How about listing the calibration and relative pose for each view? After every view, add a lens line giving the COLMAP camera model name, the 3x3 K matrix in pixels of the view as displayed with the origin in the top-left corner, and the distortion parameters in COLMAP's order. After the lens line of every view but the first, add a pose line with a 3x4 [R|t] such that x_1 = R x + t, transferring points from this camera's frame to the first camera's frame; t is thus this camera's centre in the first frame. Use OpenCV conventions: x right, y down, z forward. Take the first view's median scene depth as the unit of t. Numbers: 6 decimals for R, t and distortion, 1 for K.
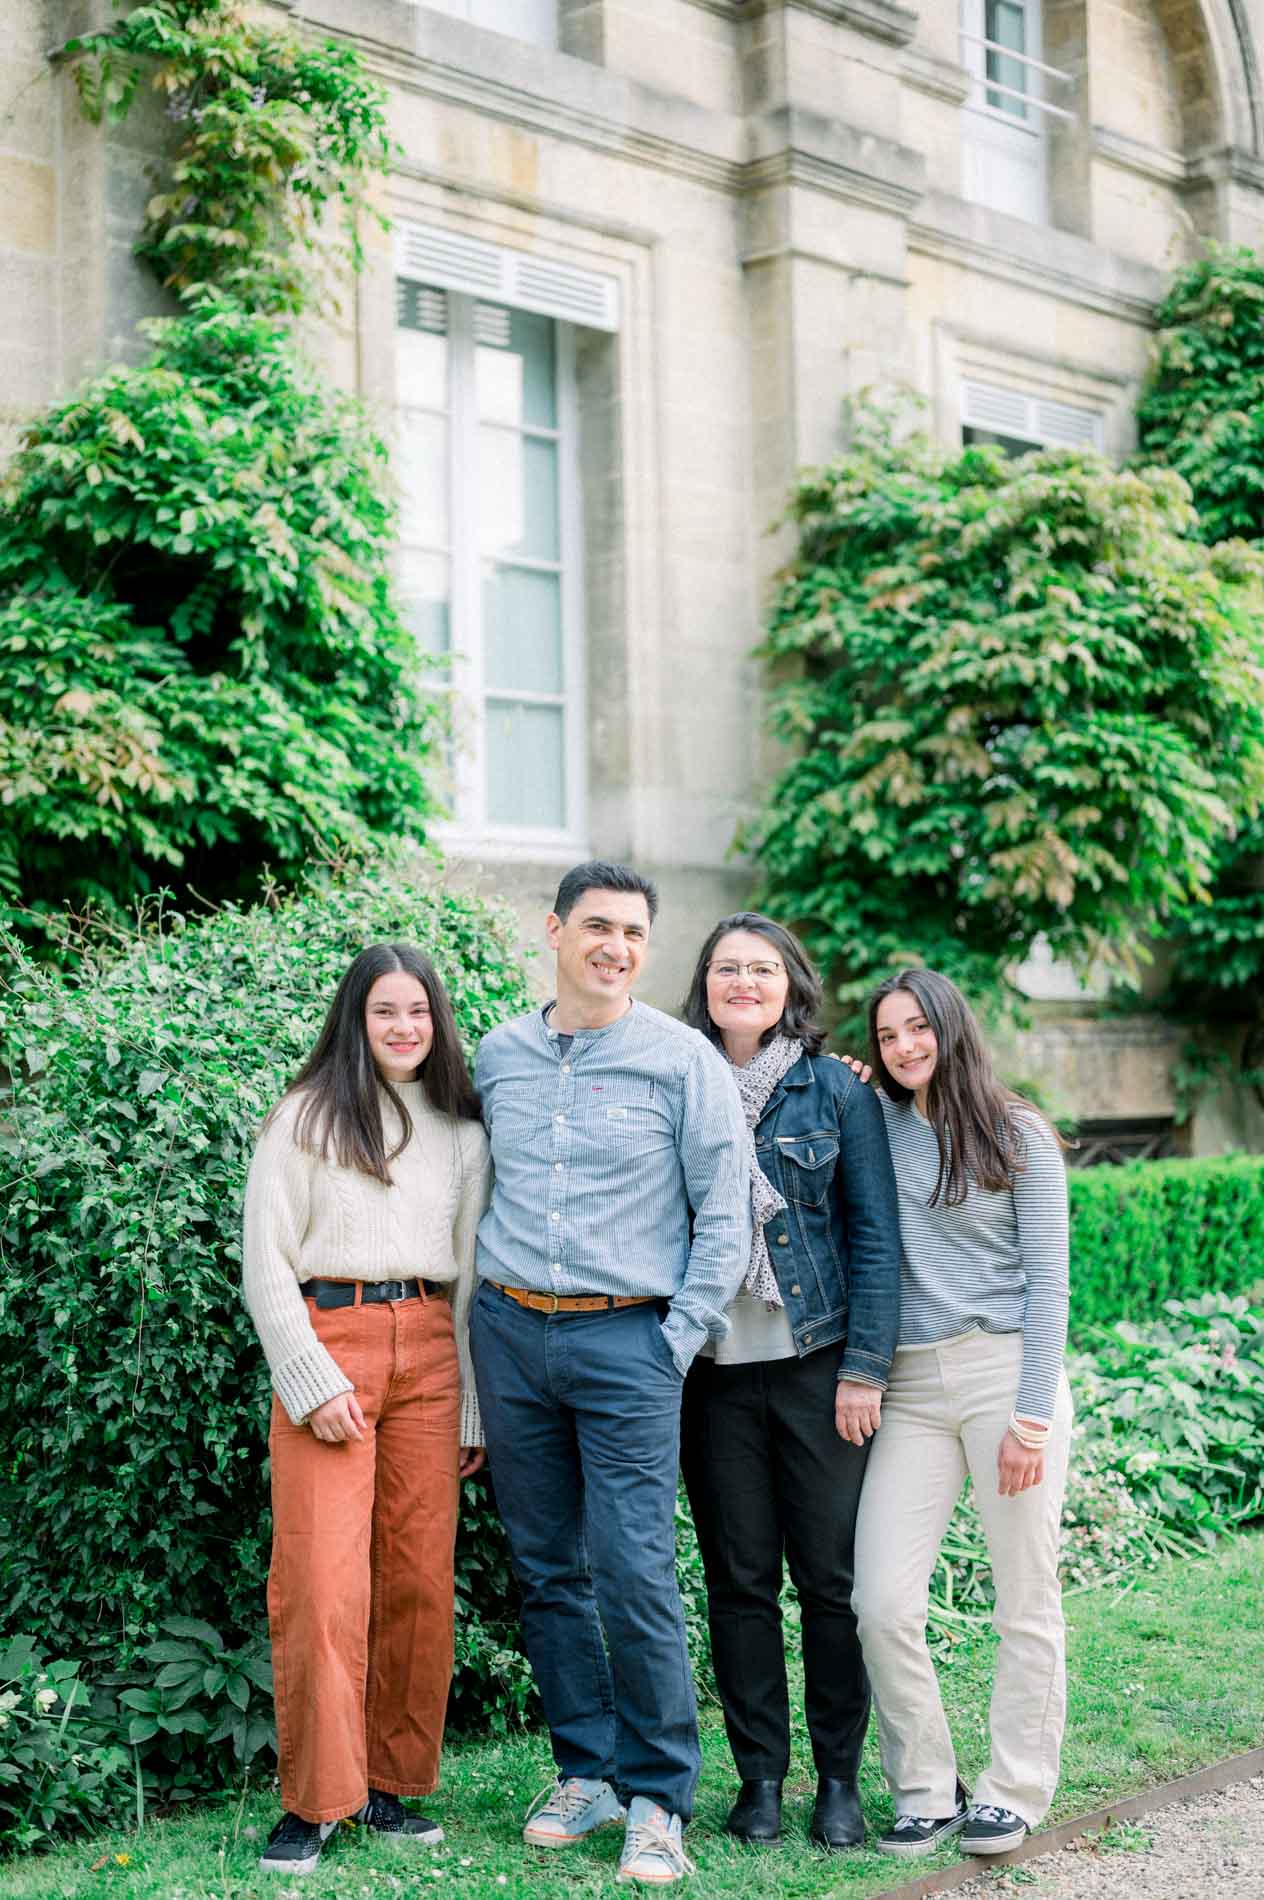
lens RADIAL K [[2735.9, 0, 632.0], [0, 2735.9, 950.0], [0, 0, 1]] dist [-0.002841, 0.014221]
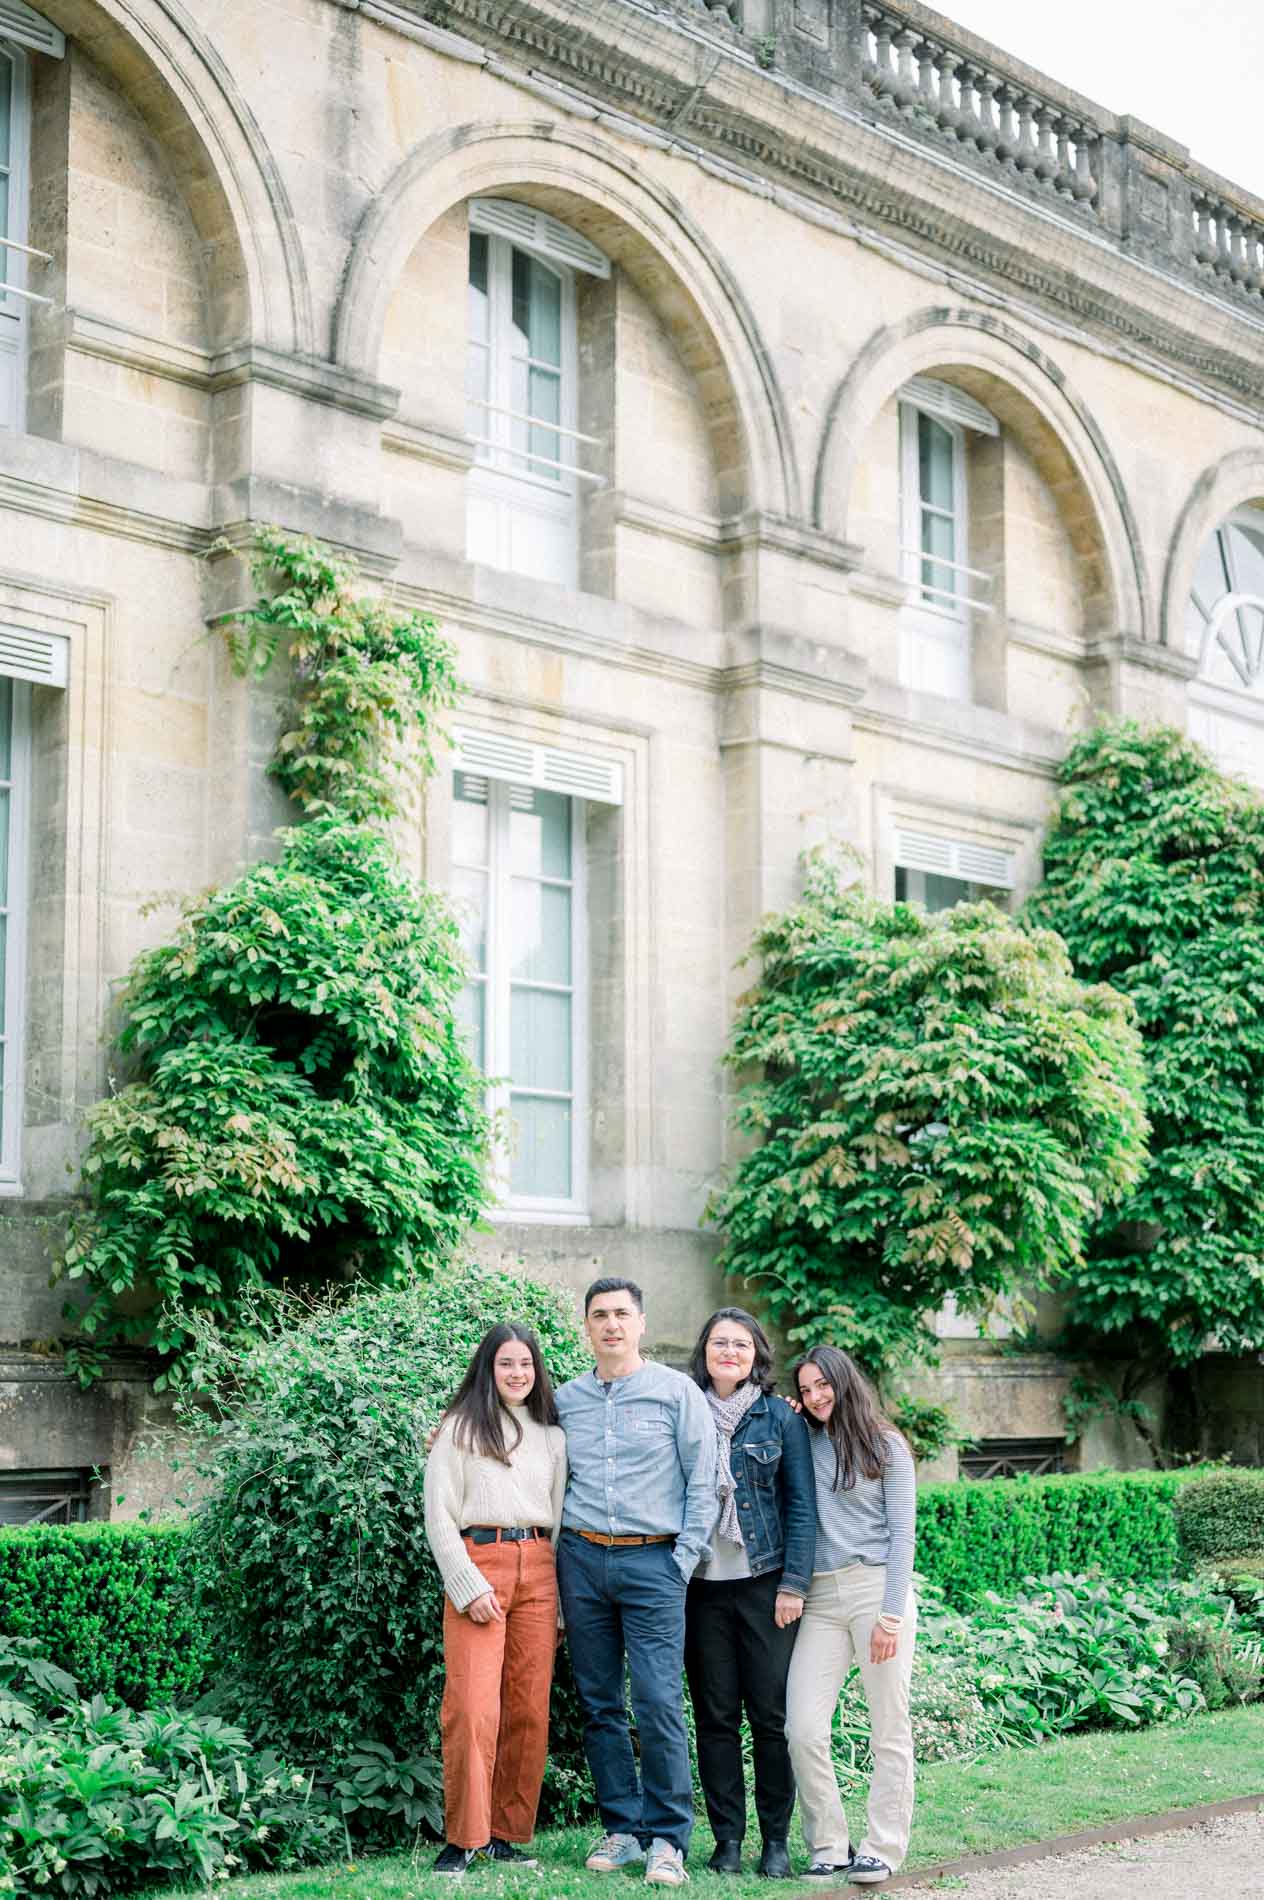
lens RADIAL K [[3043.8, 0, 680.0], [0, 3043.8, 1004.0], [0, 0, 1]] dist [0.021119, -0.045634]
pose [[0.999124, 0.021545, 0.035878, -0.028859], [-0.018645, 0.996678, -0.079278, -0.025267], [-0.037467, 0.078540, 0.996207, -0.427656]]
